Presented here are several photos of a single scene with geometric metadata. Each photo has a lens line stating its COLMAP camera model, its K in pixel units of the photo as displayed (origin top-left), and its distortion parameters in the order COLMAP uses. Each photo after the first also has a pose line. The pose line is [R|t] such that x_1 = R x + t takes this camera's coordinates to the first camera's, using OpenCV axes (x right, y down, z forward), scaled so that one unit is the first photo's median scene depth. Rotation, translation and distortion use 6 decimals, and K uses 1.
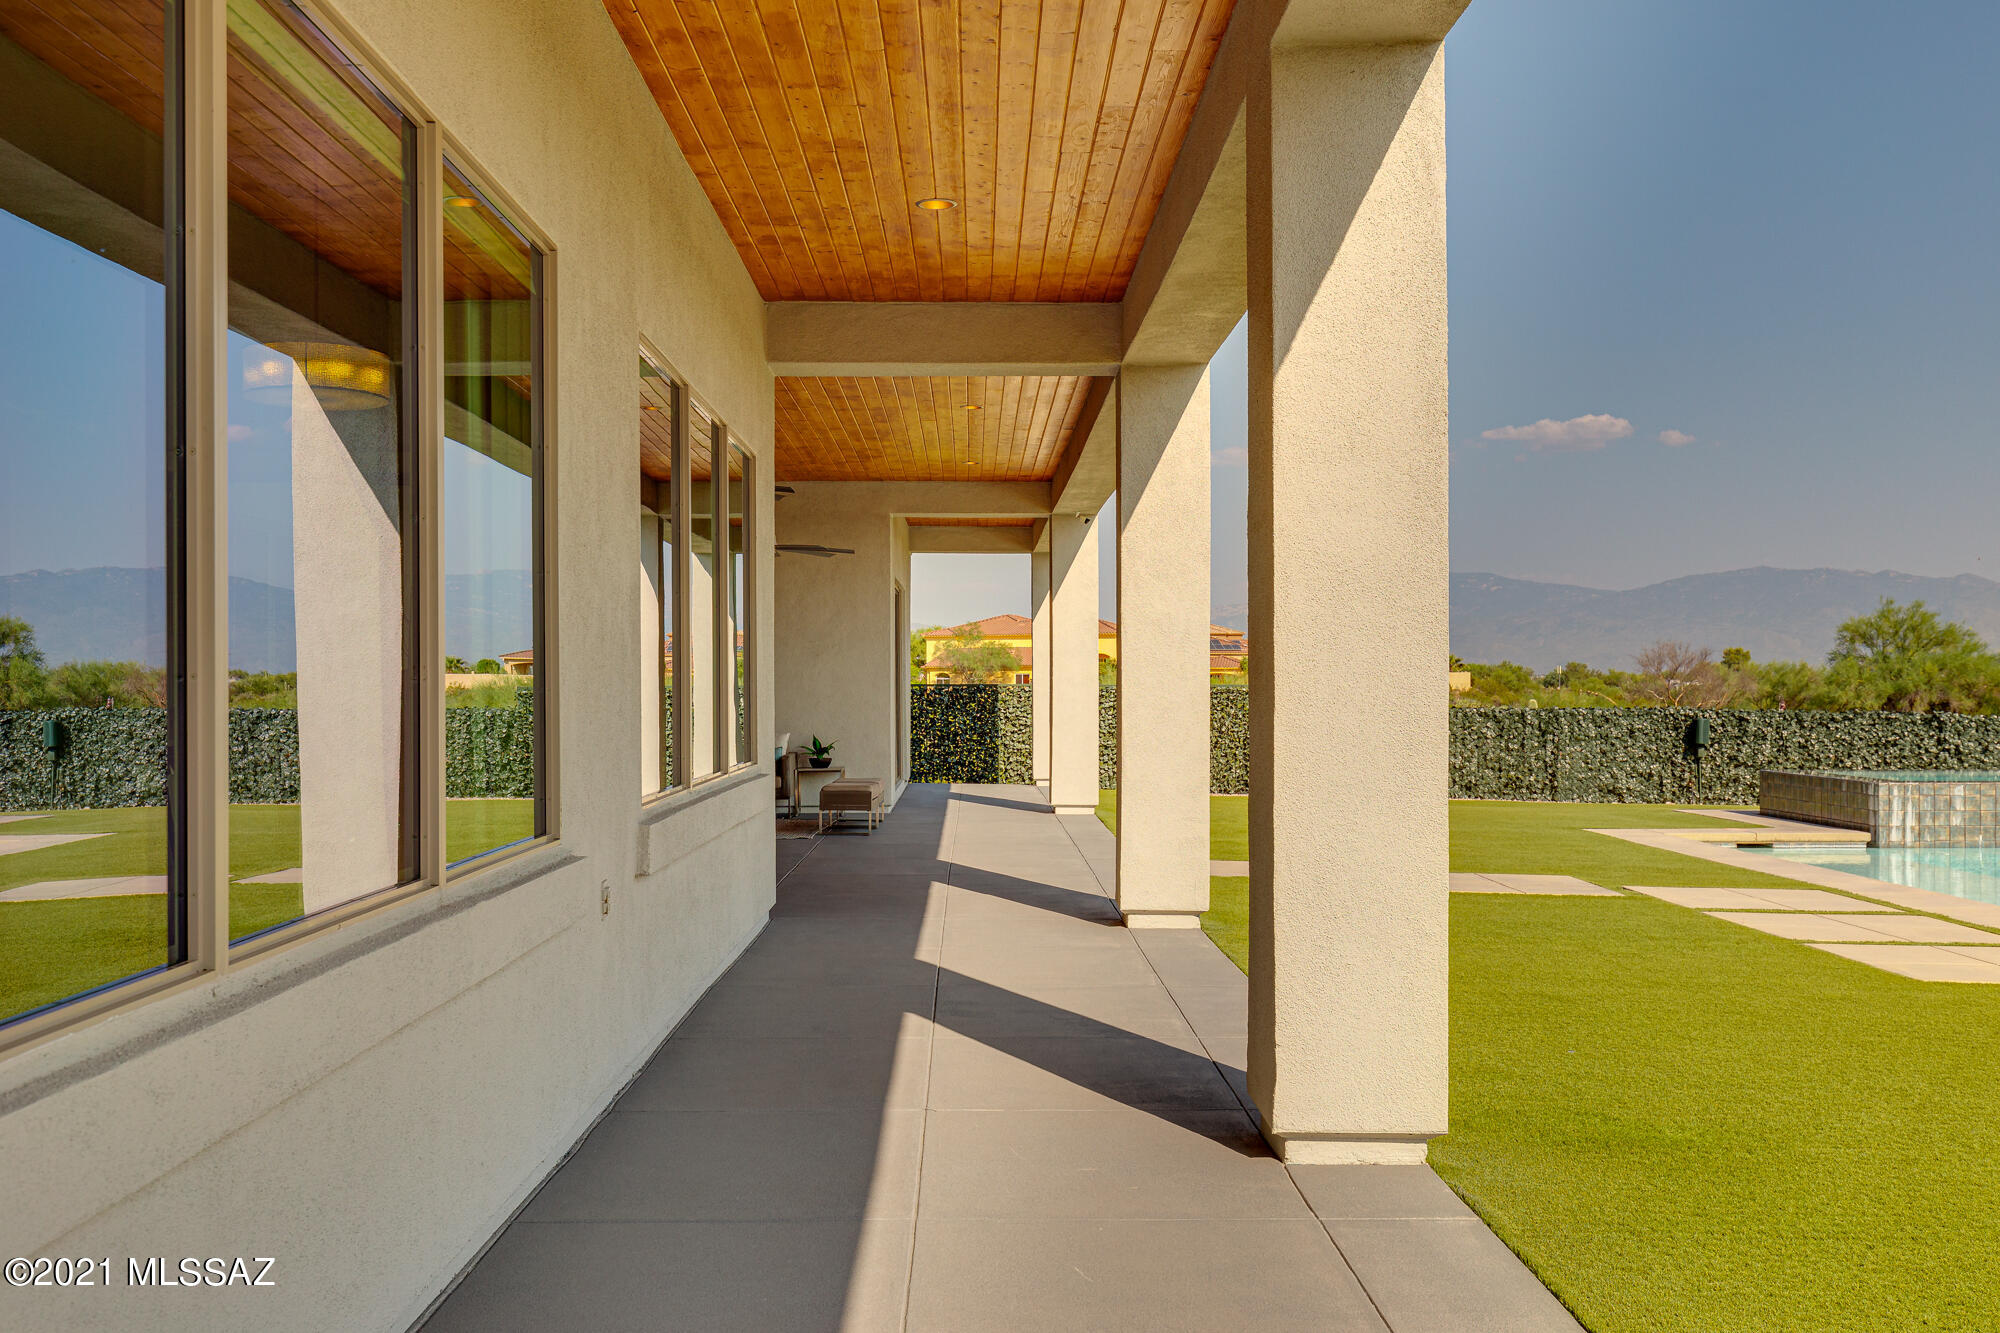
lens RADIAL K [[1894.9, 0, 1000.0], [0, 1894.9, 666.5], [0, 0, 1]] dist [0.004283, 0.002354]
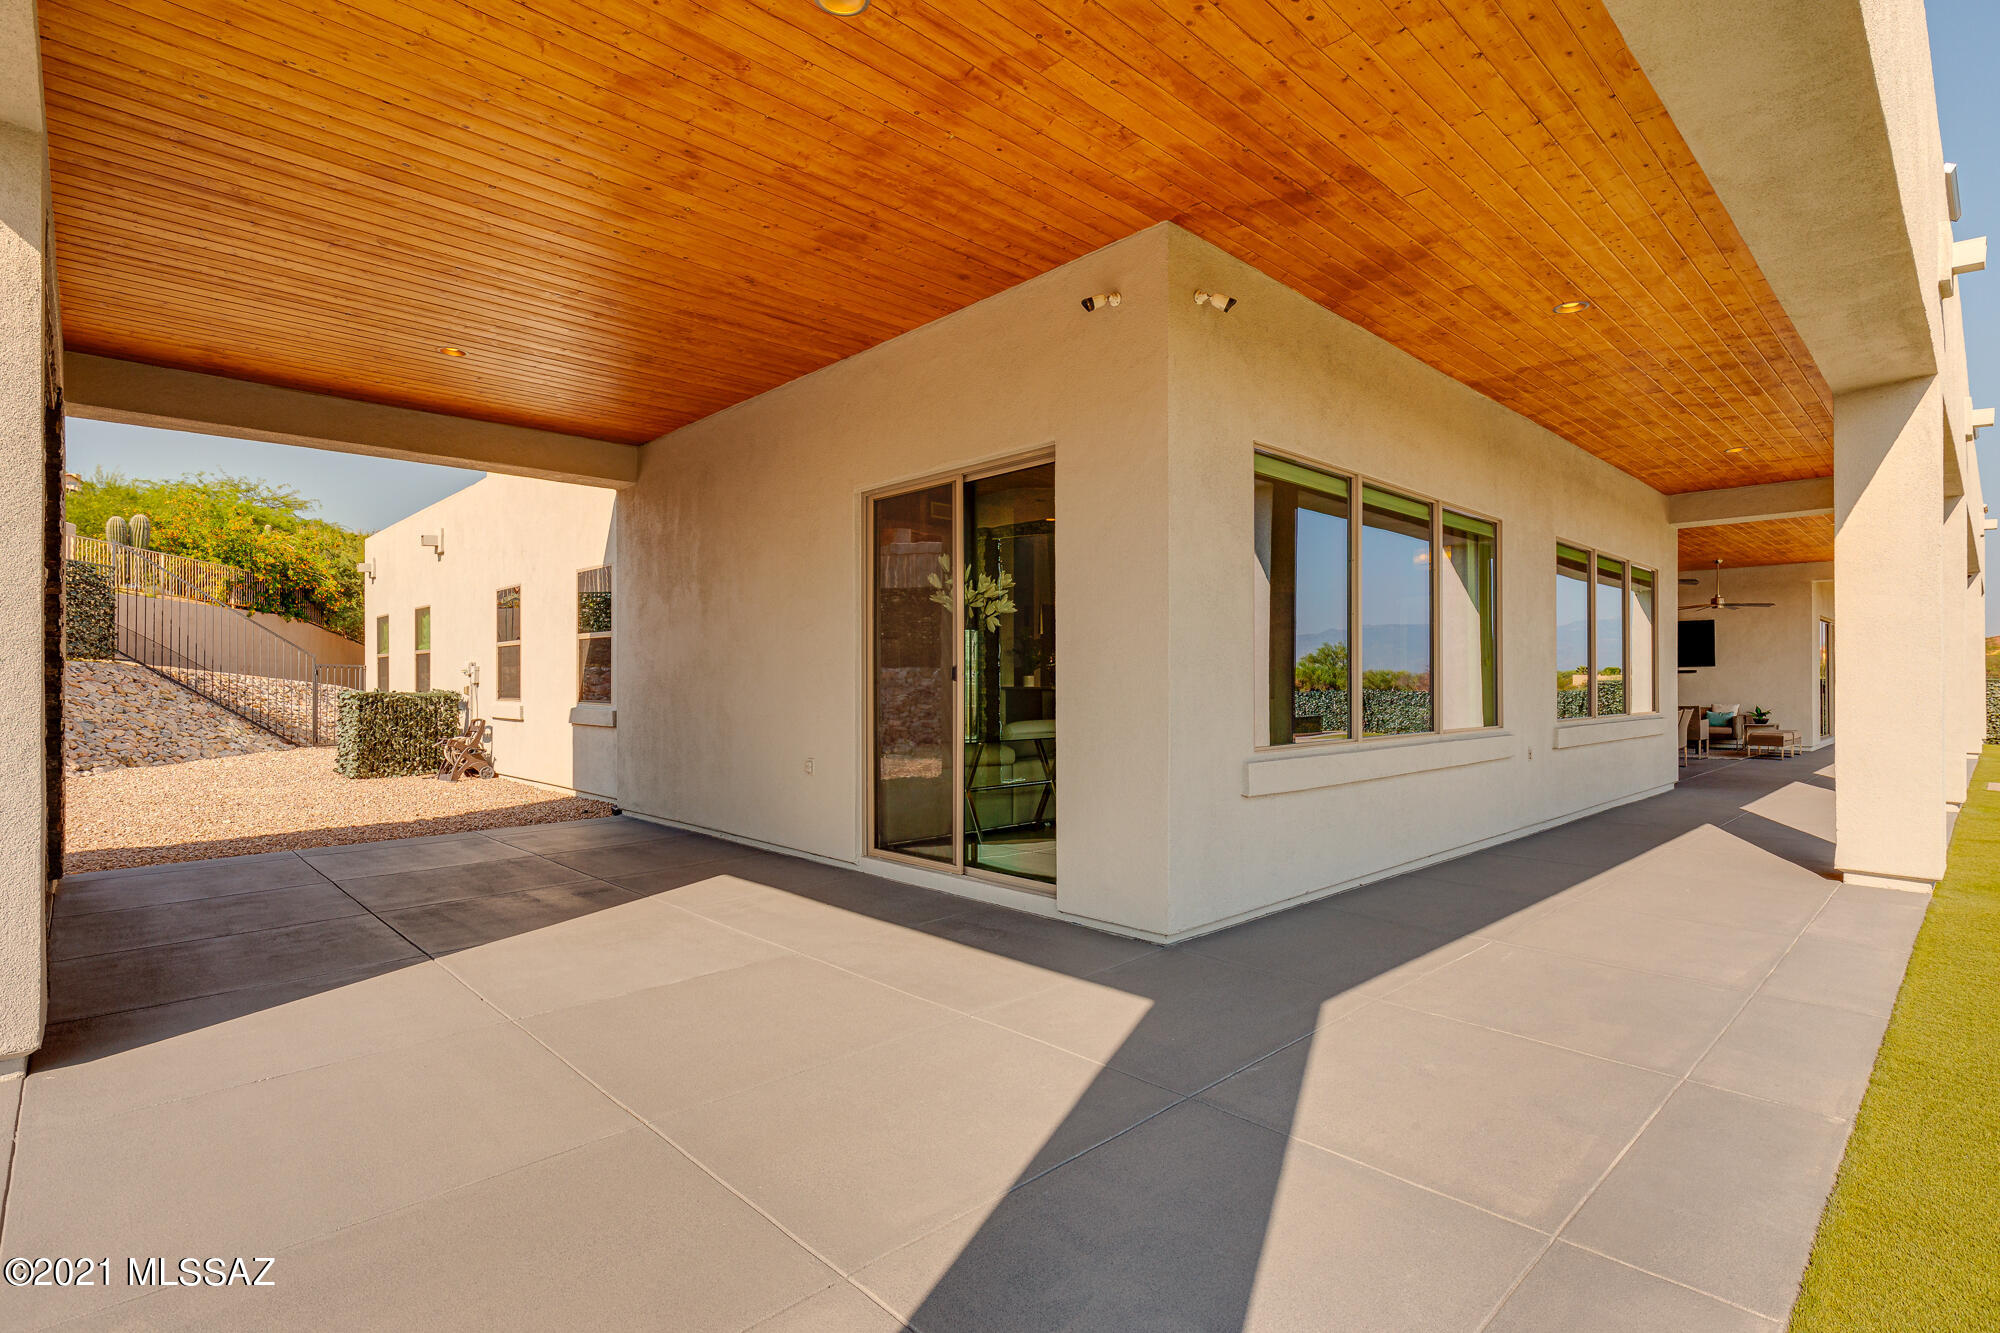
lens RADIAL K [[952.8, 0, 1000.0], [0, 952.8, 666.5], [0, 0, 1]] dist [-0.001354, -0.000326]
pose [[0.670594, -0.015545, -0.741662, 0.151575], [0.010635, 0.999879, -0.011342, 0.001555], [0.741748, -0.000282, 0.670678, -0.246072]]
